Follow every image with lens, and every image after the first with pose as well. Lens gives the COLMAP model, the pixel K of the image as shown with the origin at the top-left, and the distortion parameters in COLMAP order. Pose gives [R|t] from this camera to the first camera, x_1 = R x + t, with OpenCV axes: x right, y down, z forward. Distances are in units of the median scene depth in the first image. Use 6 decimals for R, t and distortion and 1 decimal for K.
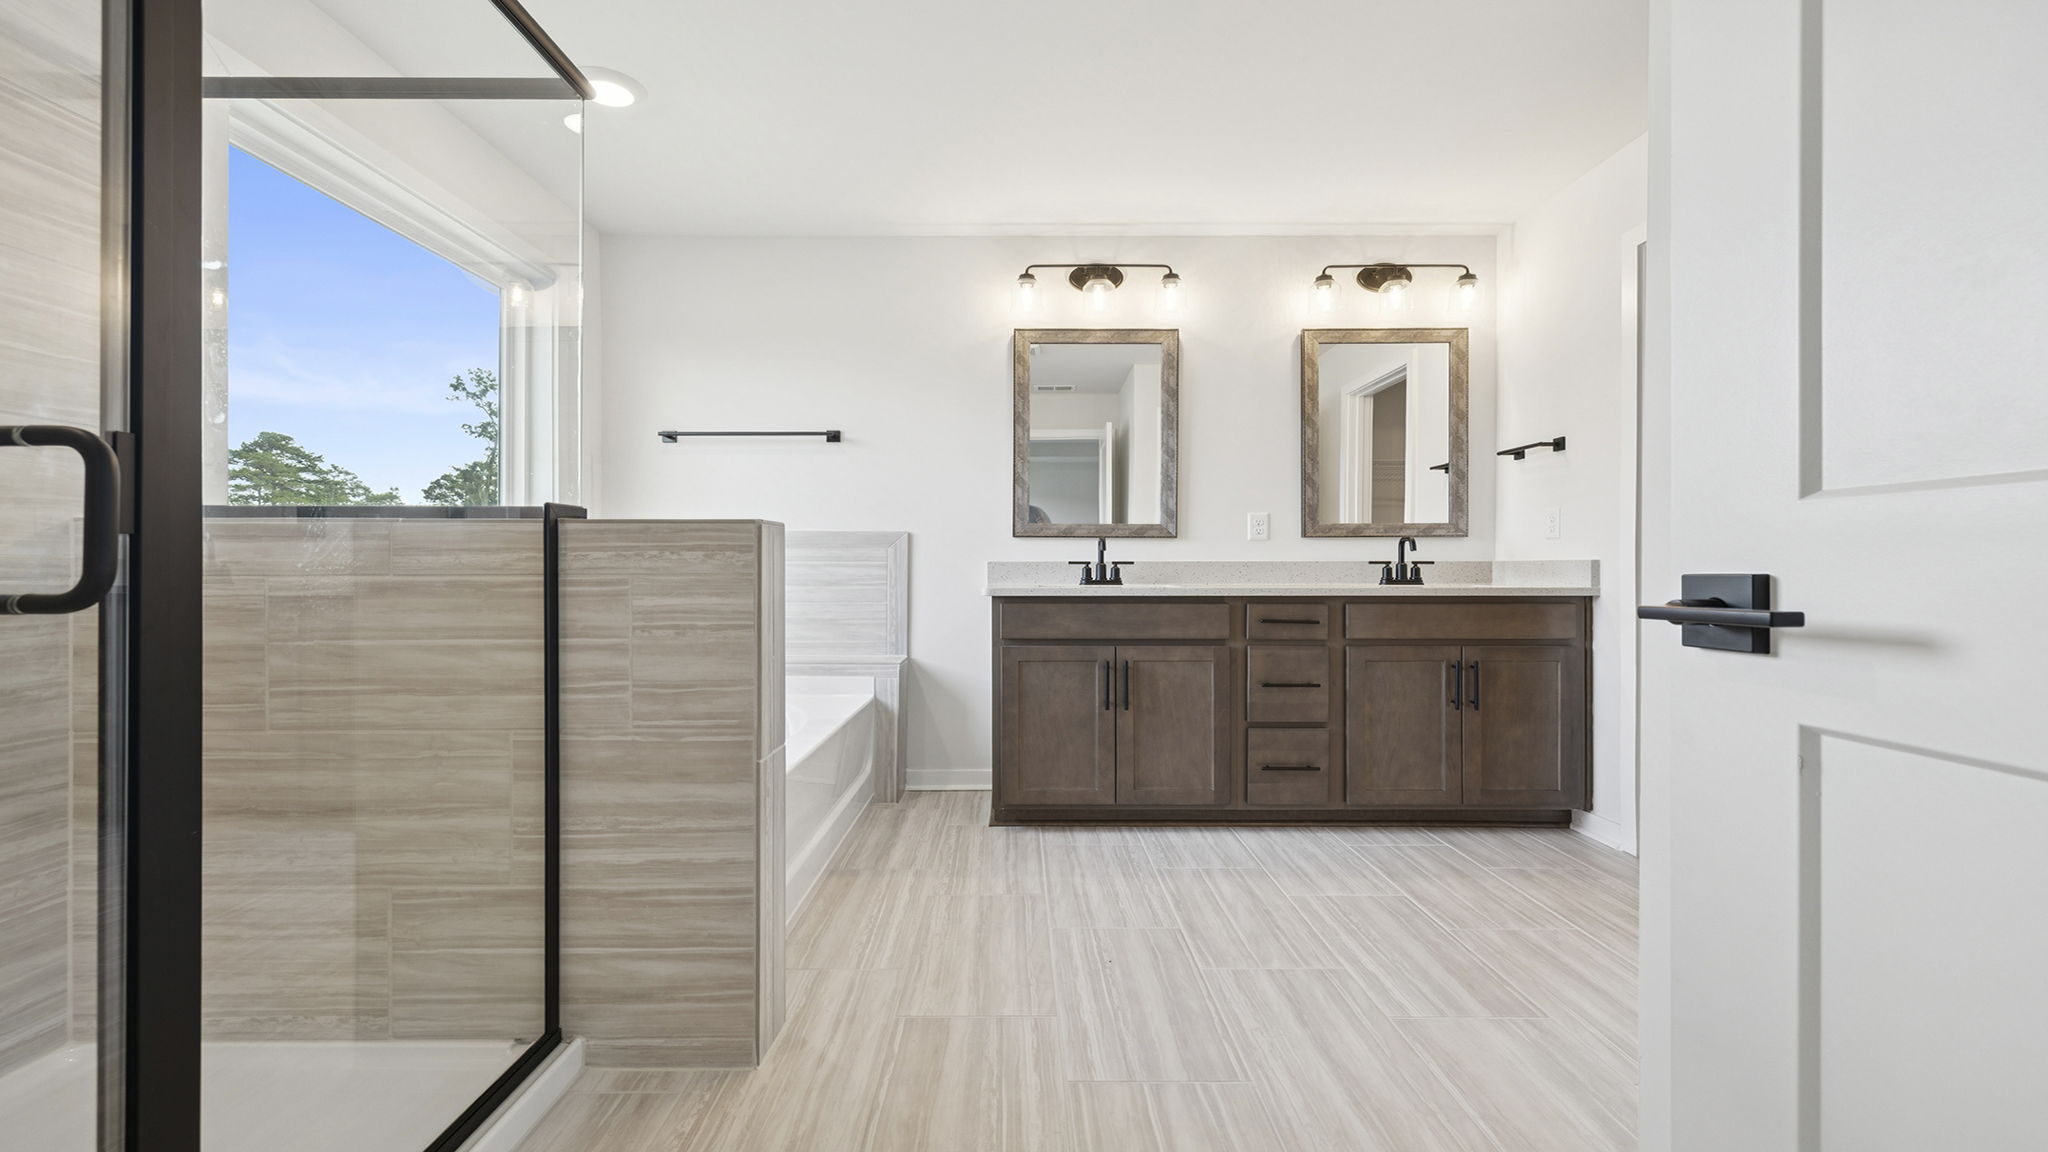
lens RADIAL K [[907.4, 0, 1026.6], [0, 907.4, 573.9], [0, 0, 1]] dist [0.024880, -0.000031]
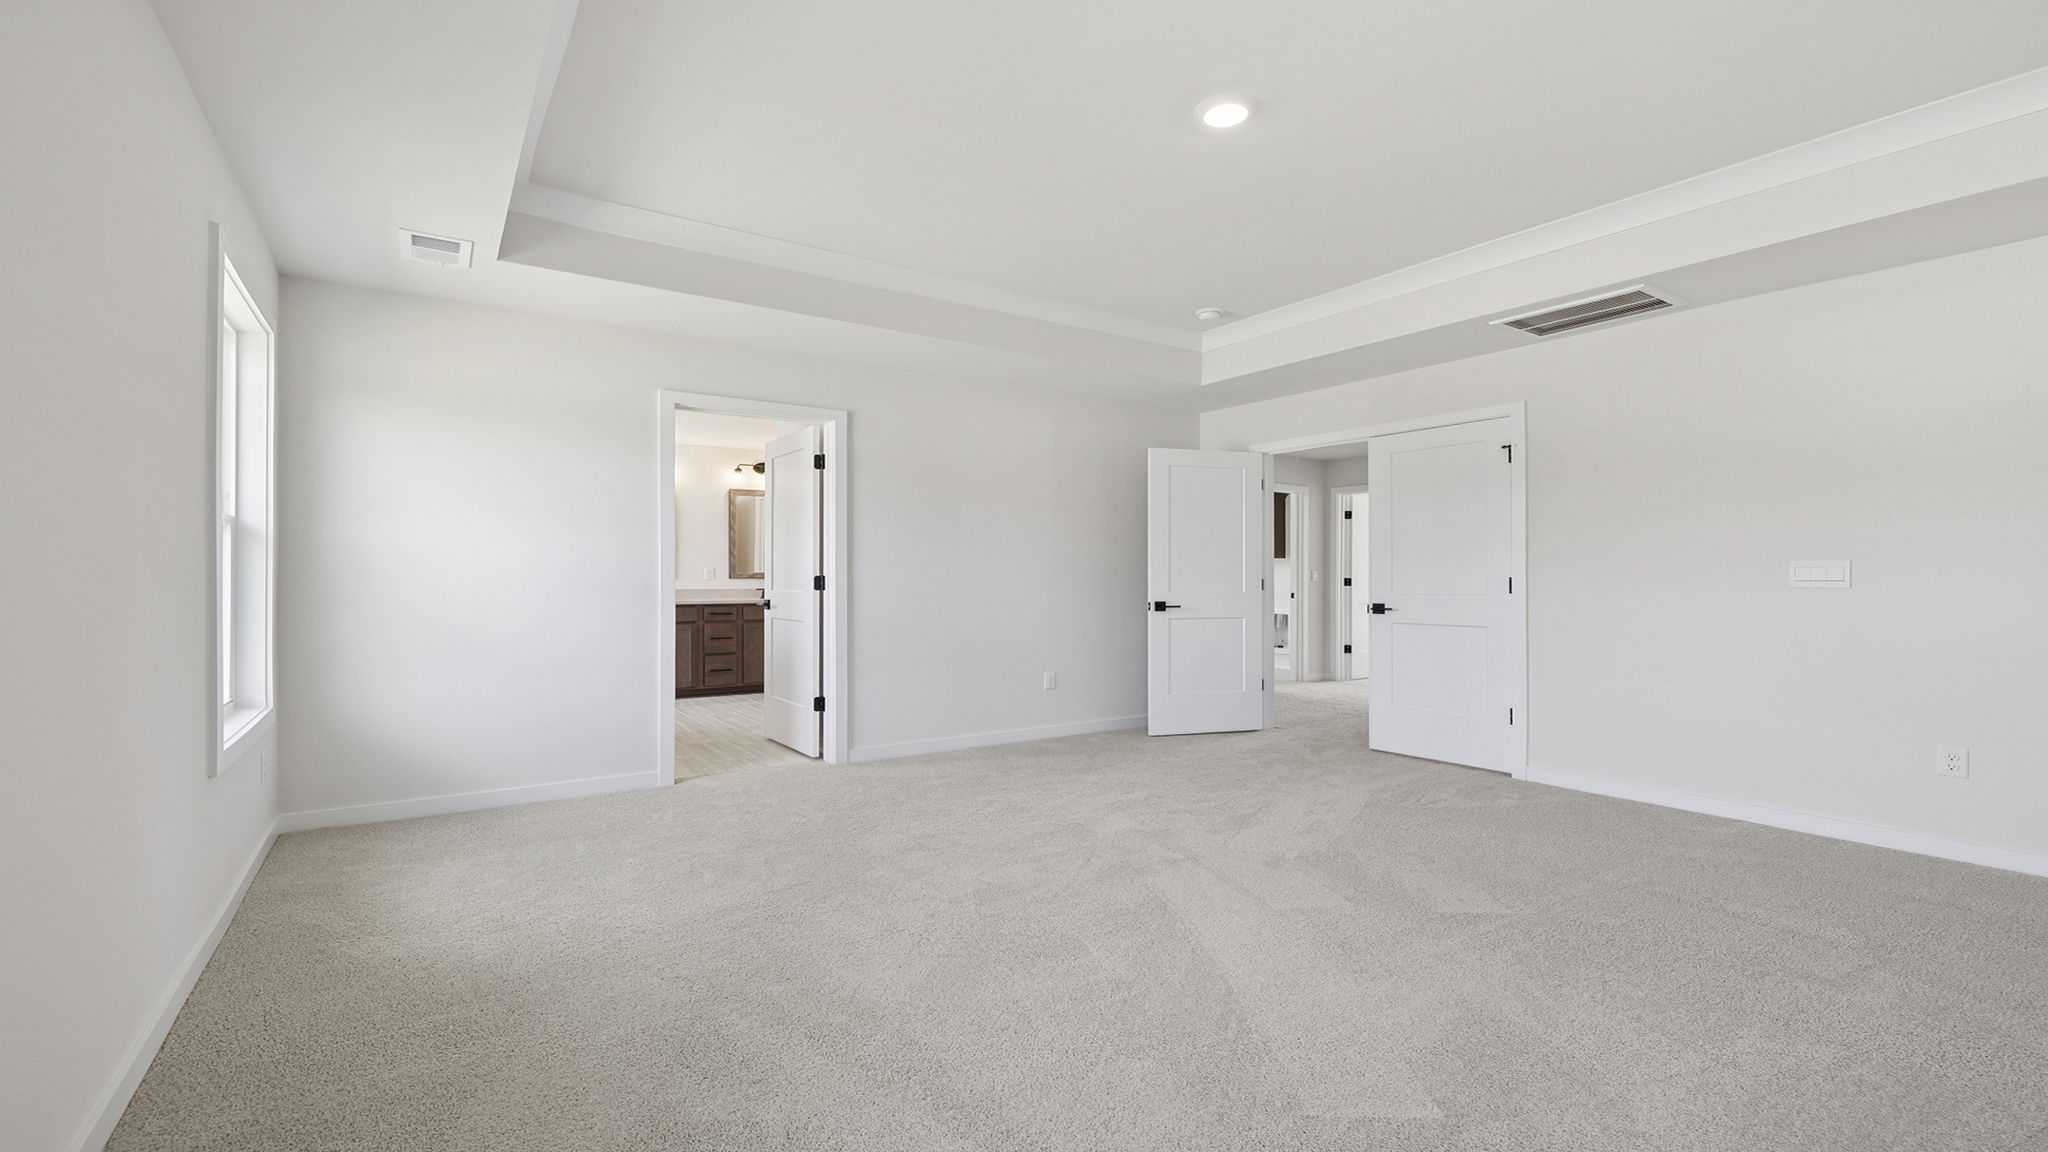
lens RADIAL K [[907.4, 0, 1029.0], [0, 907.4, 576.5], [0, 0, 1]] dist [0.024880, -0.000031]
pose [[0.839283, 0.001856, 0.543692, -0.383455], [-0.000495, 0.999996, -0.002650, -0.047223], [-0.543695, 0.001955, 0.839280, -1.645271]]
